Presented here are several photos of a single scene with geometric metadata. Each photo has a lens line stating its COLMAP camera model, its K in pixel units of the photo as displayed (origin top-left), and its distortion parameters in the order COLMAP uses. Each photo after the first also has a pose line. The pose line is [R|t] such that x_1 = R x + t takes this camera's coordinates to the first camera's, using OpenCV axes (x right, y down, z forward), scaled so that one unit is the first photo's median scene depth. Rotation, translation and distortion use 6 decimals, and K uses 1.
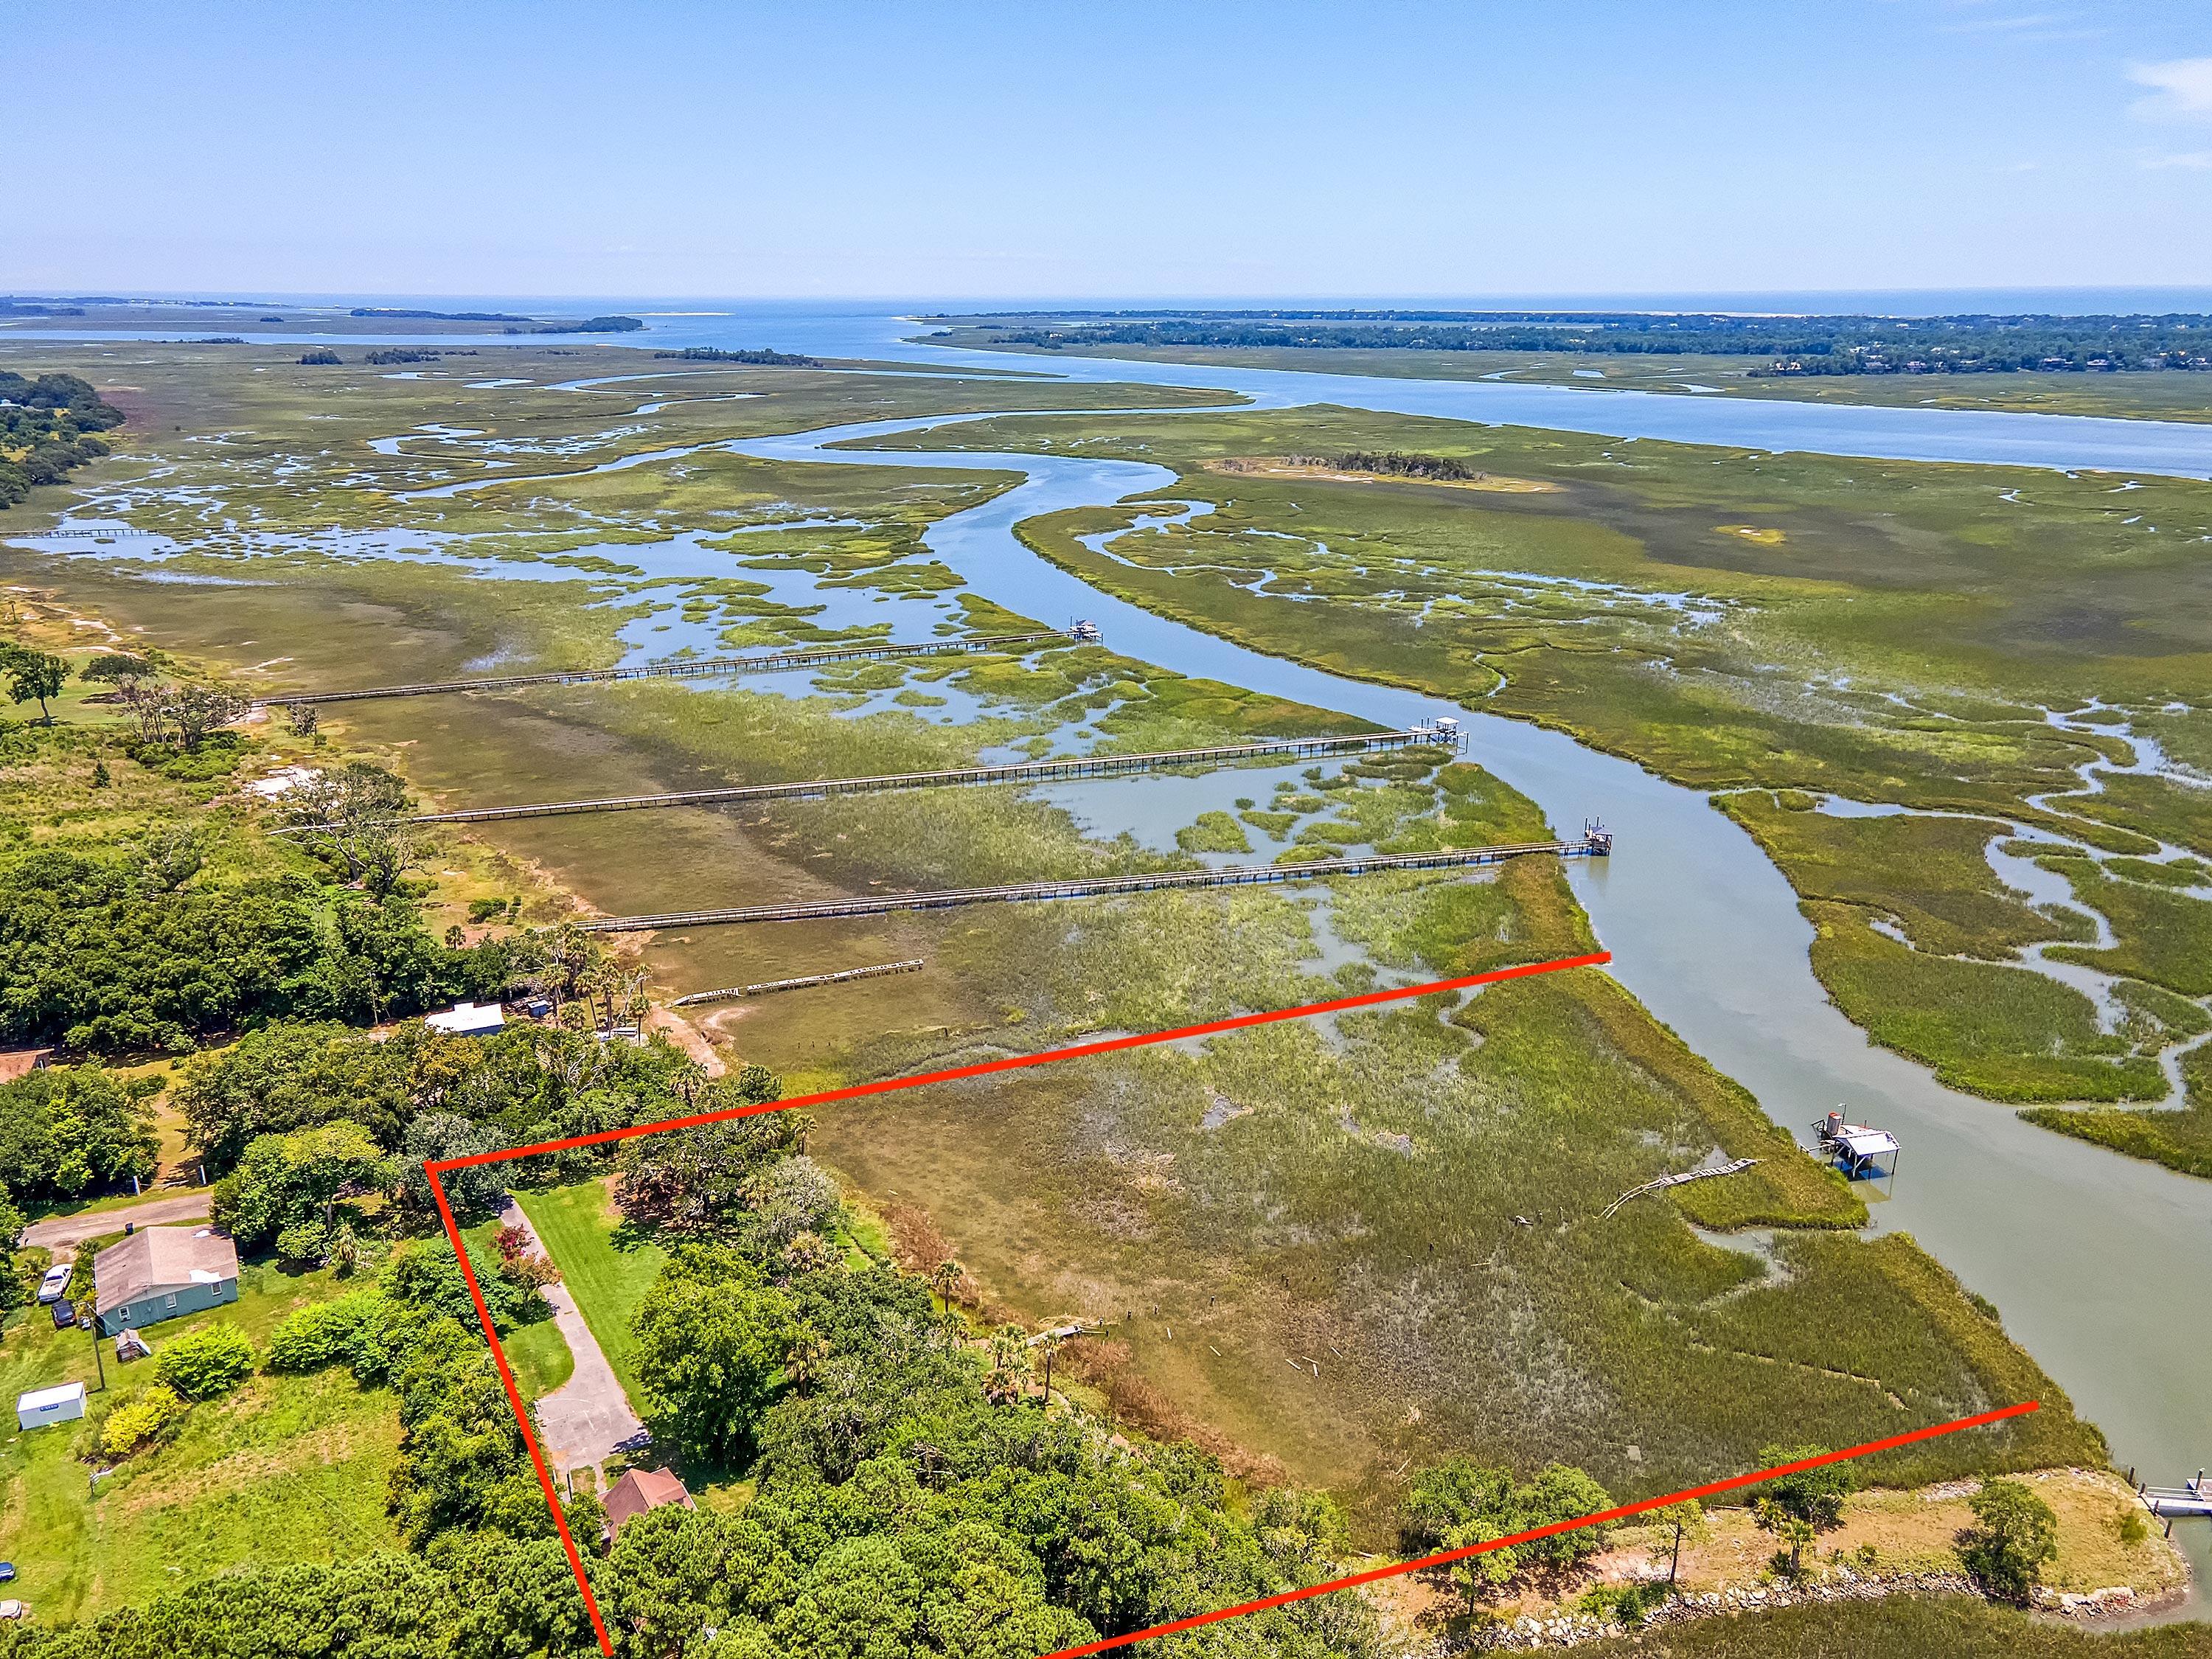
lens RADIAL K [[1645.5, 0, 1106.0], [0, 1645.5, 829.5], [0, 0, 1]] dist [0.019155, 0.055846]
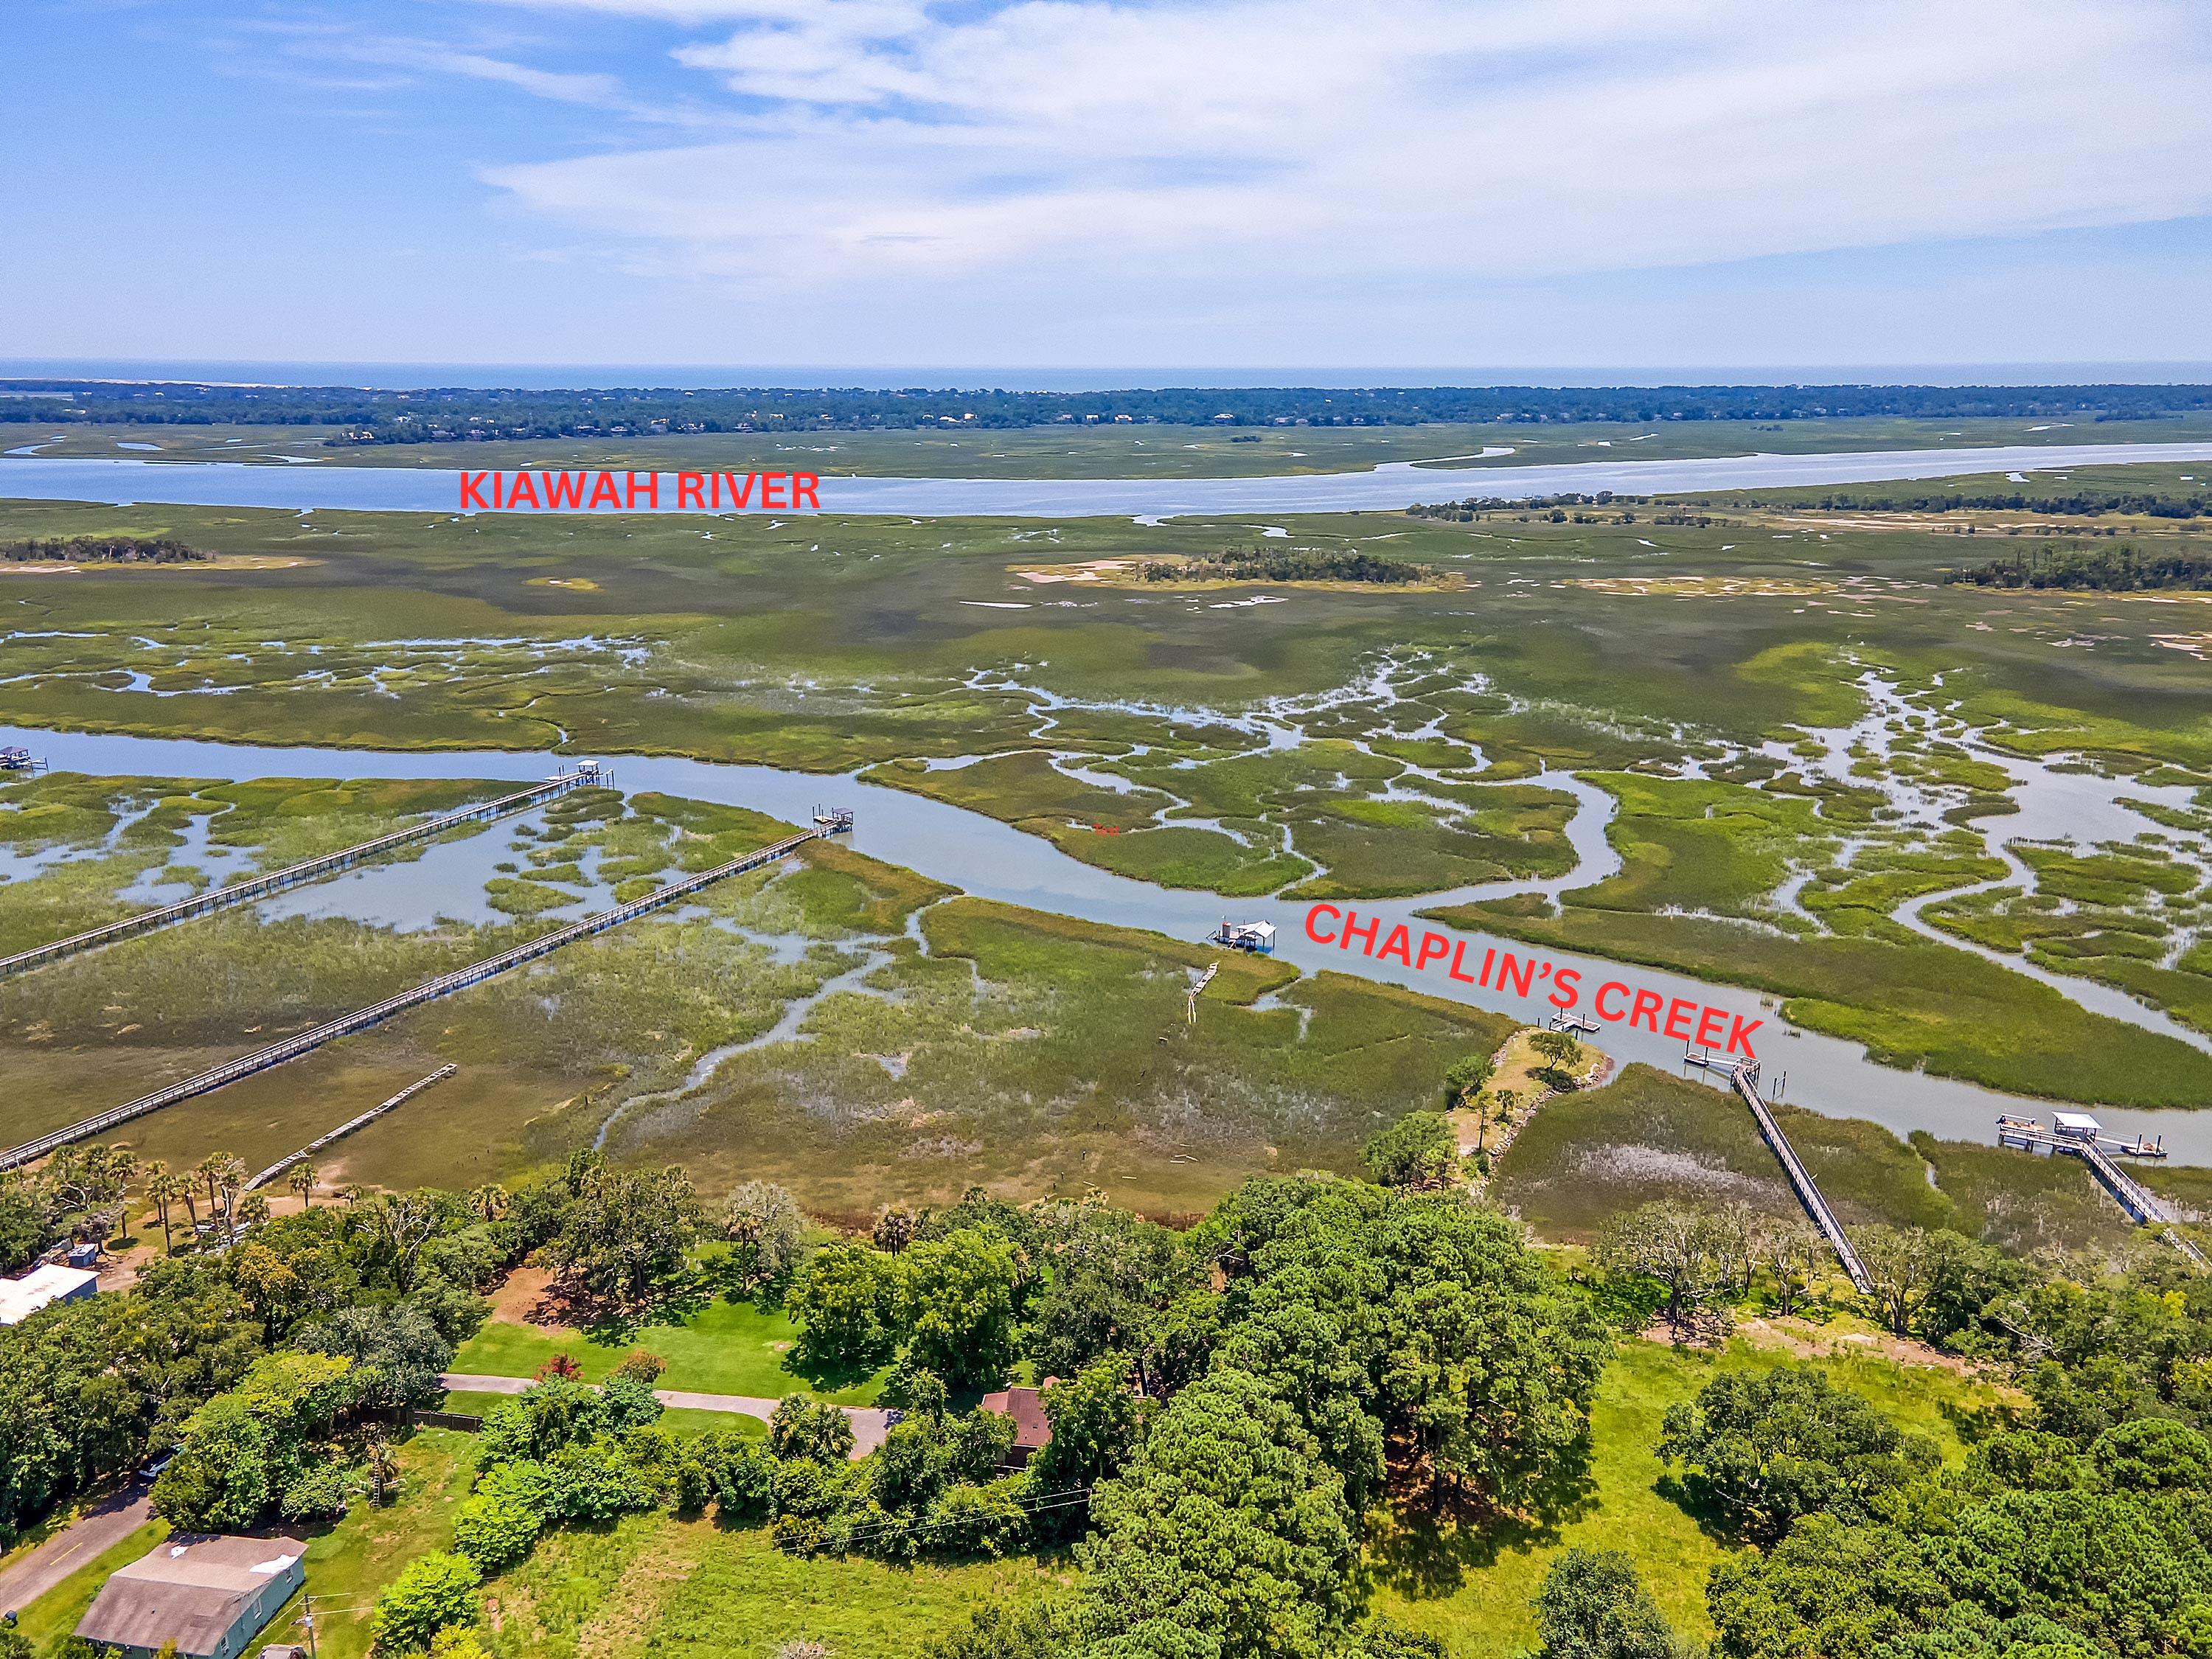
lens RADIAL K [[1645.5, 0, 1106.0], [0, 1645.5, 829.5], [0, 0, 1]] dist [0.019155, 0.055846]
pose [[0.642798, -0.209470, 0.736840, -0.239376], [0.238421, 0.968818, 0.067425, -0.011059], [-0.727988, 0.132338, 0.672697, 0.032591]]
